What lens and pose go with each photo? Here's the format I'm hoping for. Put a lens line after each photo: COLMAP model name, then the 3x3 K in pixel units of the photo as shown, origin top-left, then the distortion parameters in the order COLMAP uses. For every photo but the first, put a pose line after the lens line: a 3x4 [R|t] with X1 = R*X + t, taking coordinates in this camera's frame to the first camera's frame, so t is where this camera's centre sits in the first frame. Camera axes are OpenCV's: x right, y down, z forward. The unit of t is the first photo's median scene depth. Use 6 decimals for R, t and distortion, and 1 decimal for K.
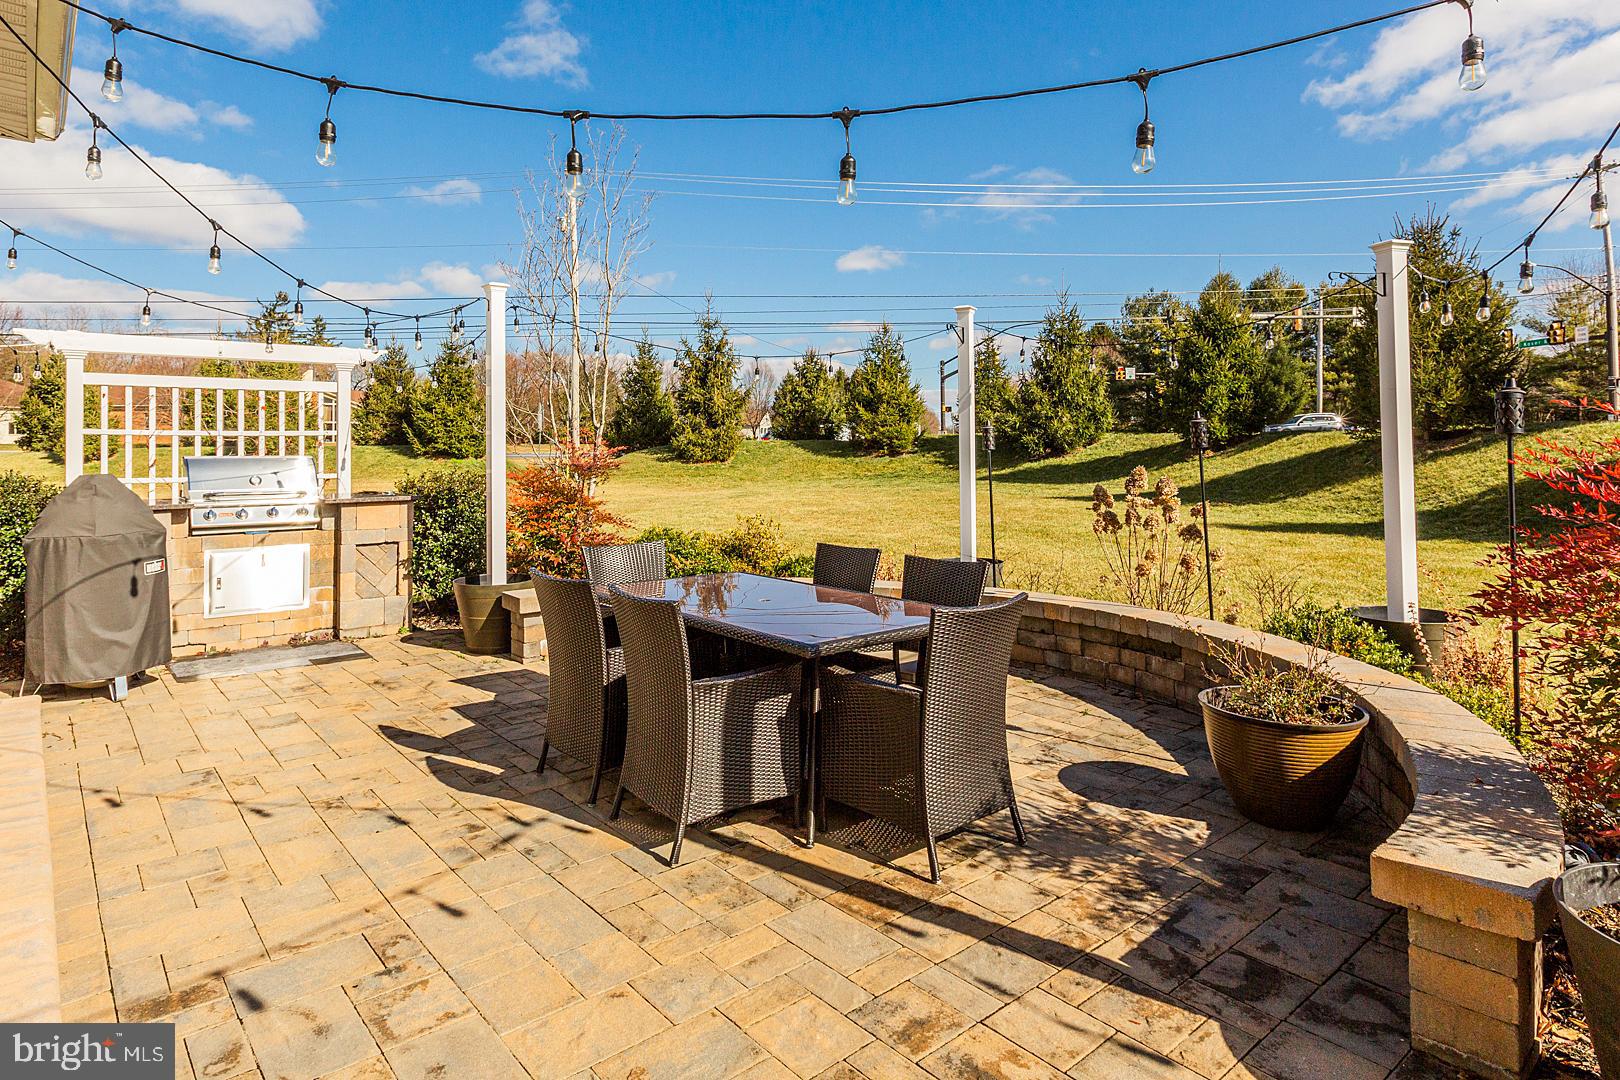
lens RADIAL K [[871.6, 0, 734.9], [0, 871.6, 439.5], [0, 0, 1]] dist [-0.009734, 0.002581]
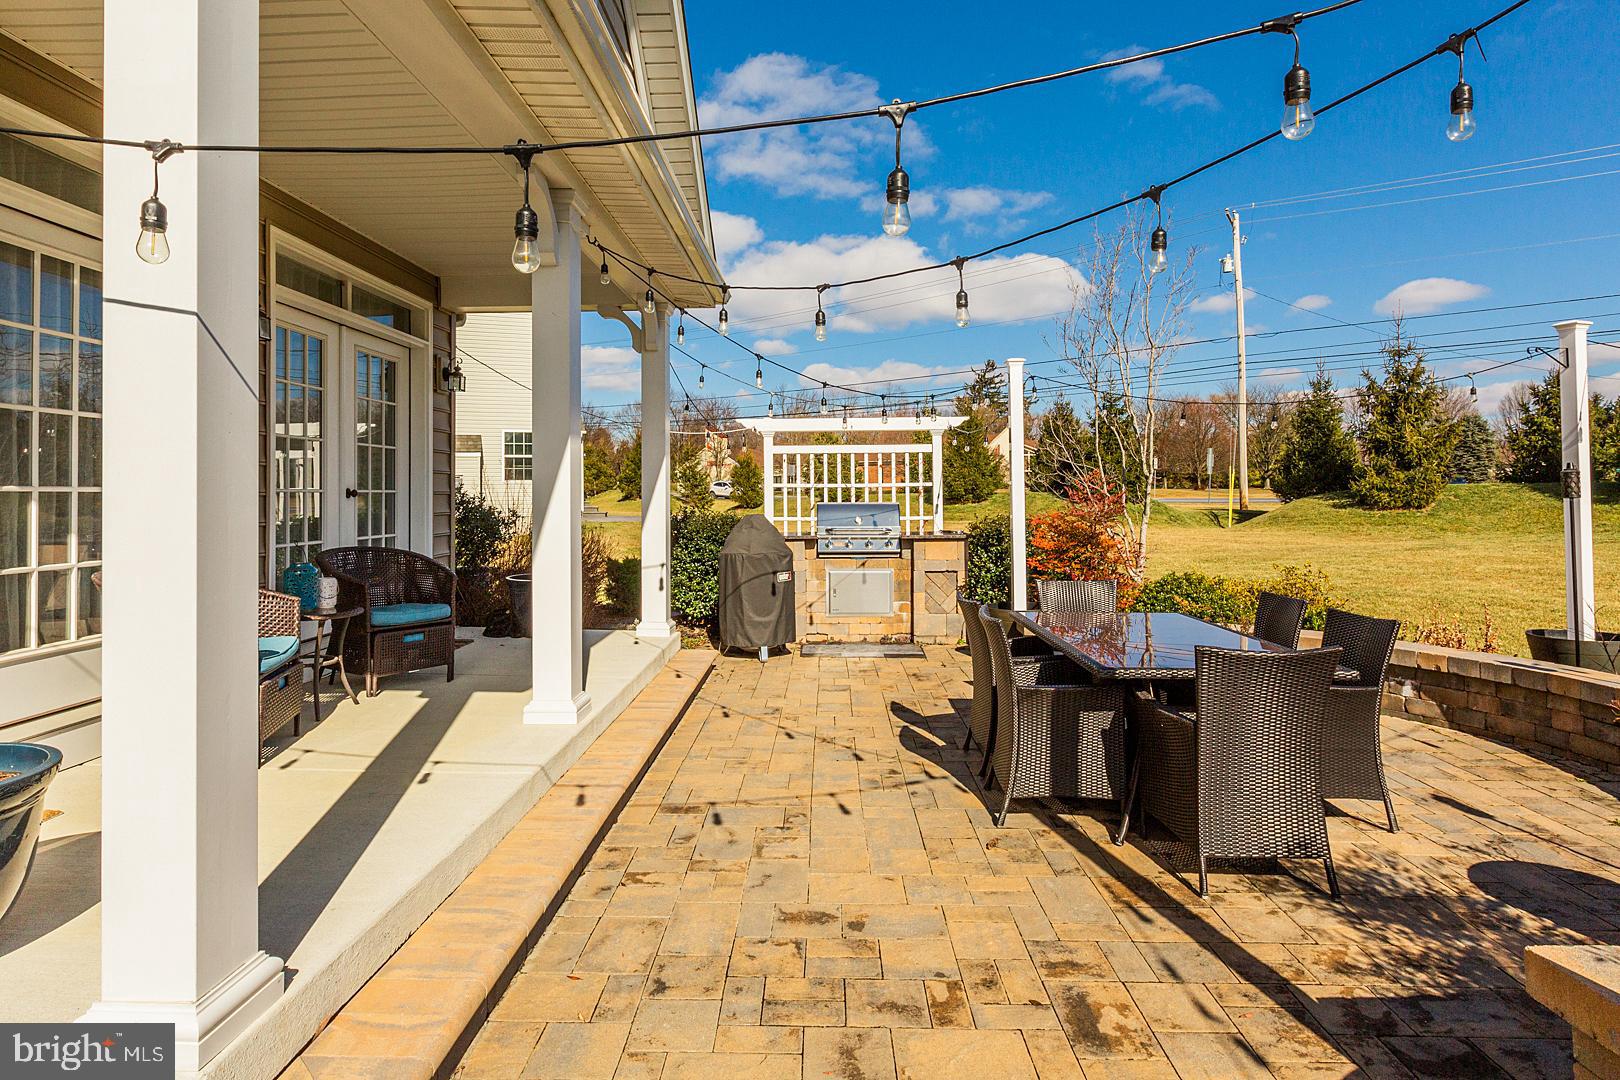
lens RADIAL K [[834.4, 0, 831.8], [0, 834.4, 479.5], [0, 0, 1]] dist [-0.002009, 0.001496]
pose [[0.774309, -0.014264, -0.632647, 0.231278], [0.010060, 0.999897, -0.010232, -0.003752], [0.632728, 0.001559, 0.774373, -0.046774]]
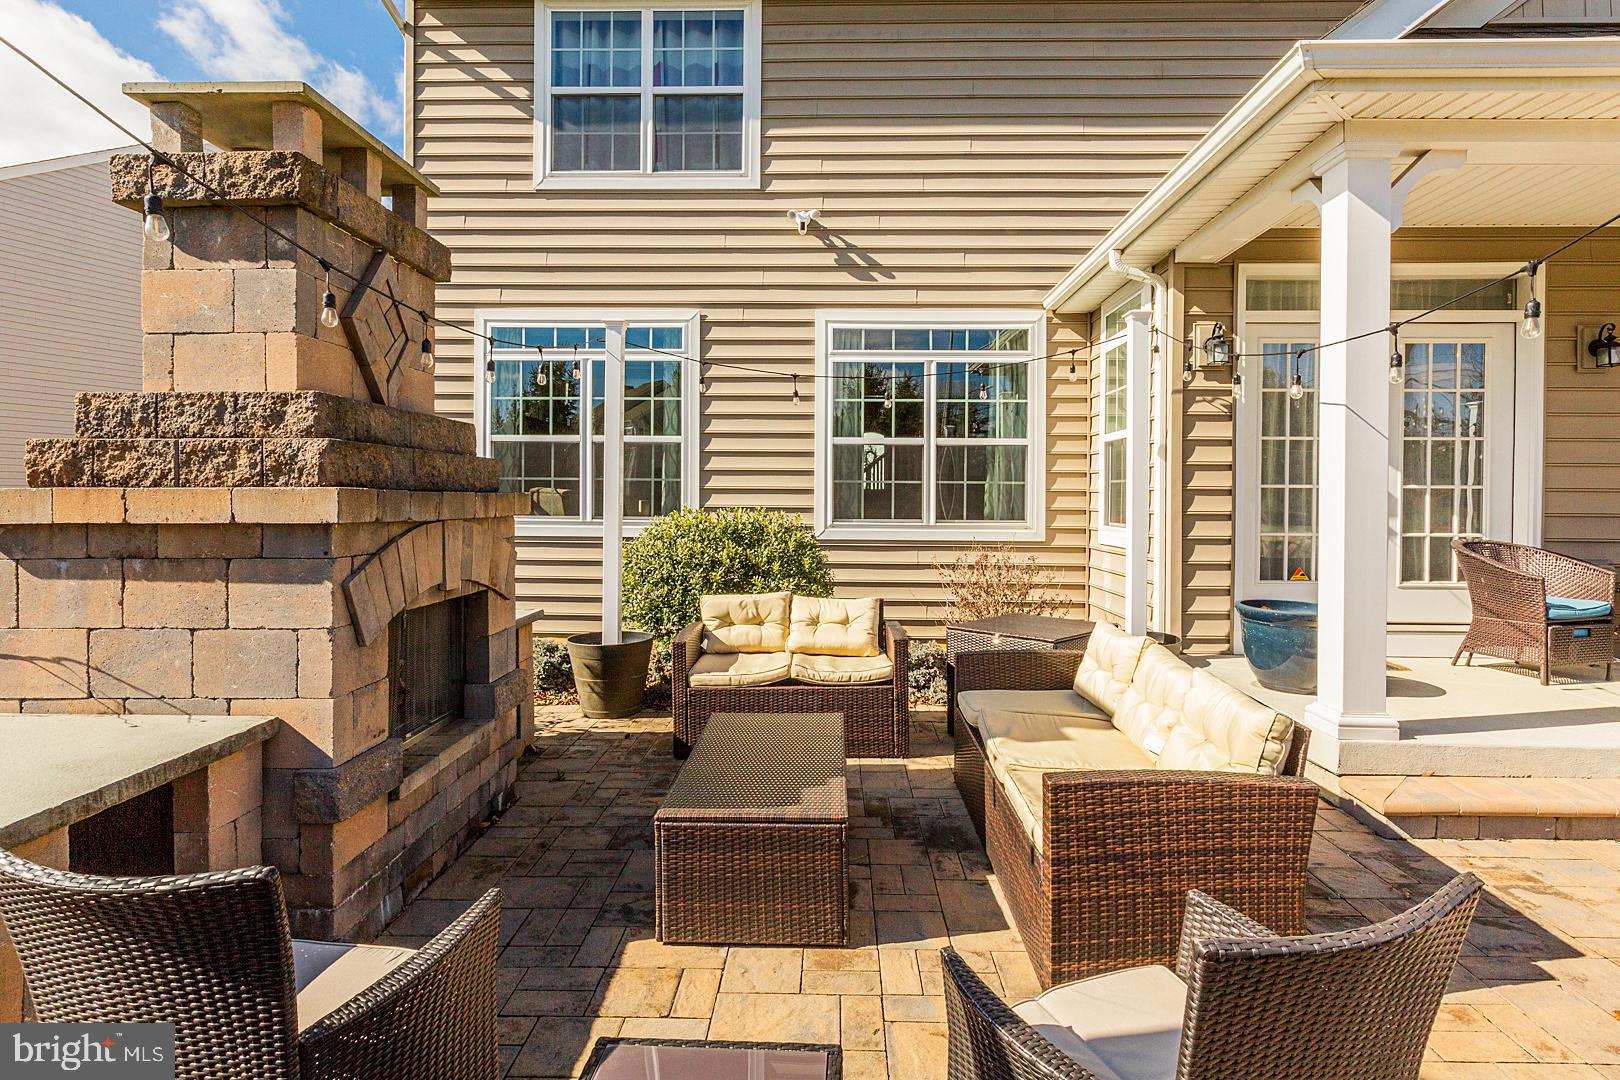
lens RADIAL K [[834.4, 0, 814.5], [0, 834.4, 502.0], [0, 0, 1]] dist [-0.002009, 0.001496]
pose [[-0.654349, 0.003491, -0.756185, 0.580921], [0.006259, 0.999980, -0.000799, 0.004241], [0.756167, -0.005256, -0.654358, 0.121485]]
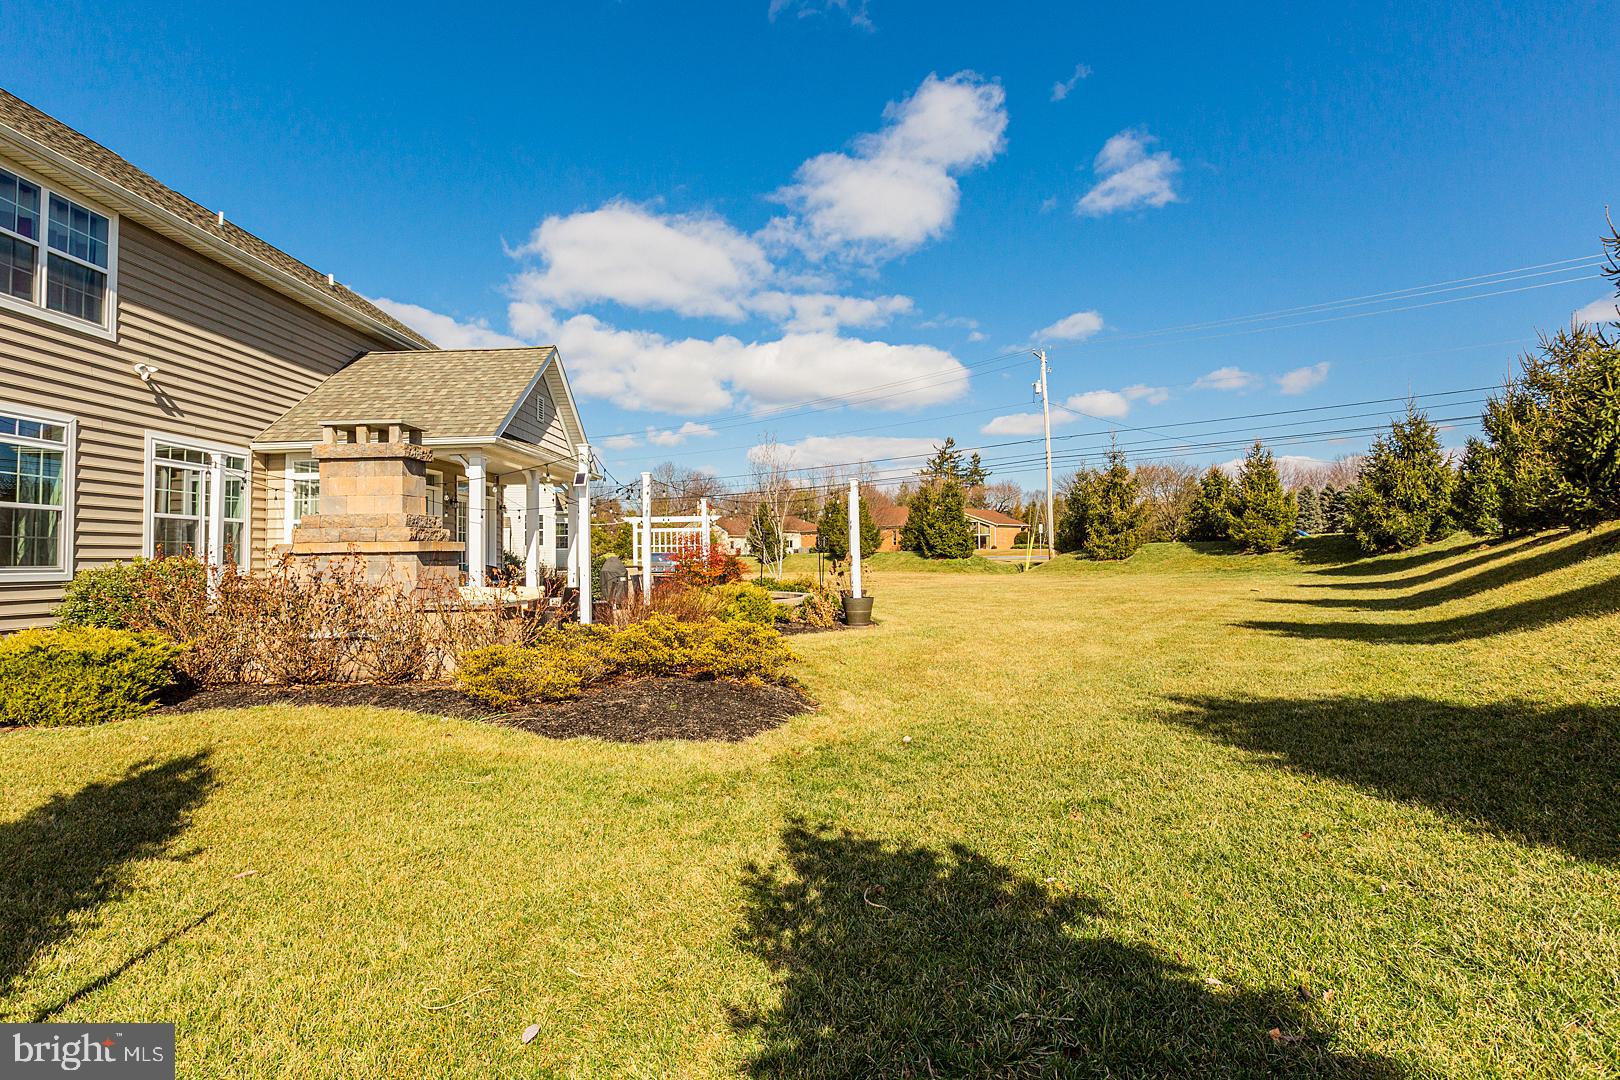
lens RADIAL K [[834.4, 0, 823.9], [0, 834.4, 519.4], [0, 0, 1]] dist [-0.002009, 0.001496]
pose [[0.751482, -0.039337, -0.658580, 1.891865], [0.017970, 0.999071, -0.039171, 0.023322], [0.659509, 0.017602, 0.751490, -0.959661]]
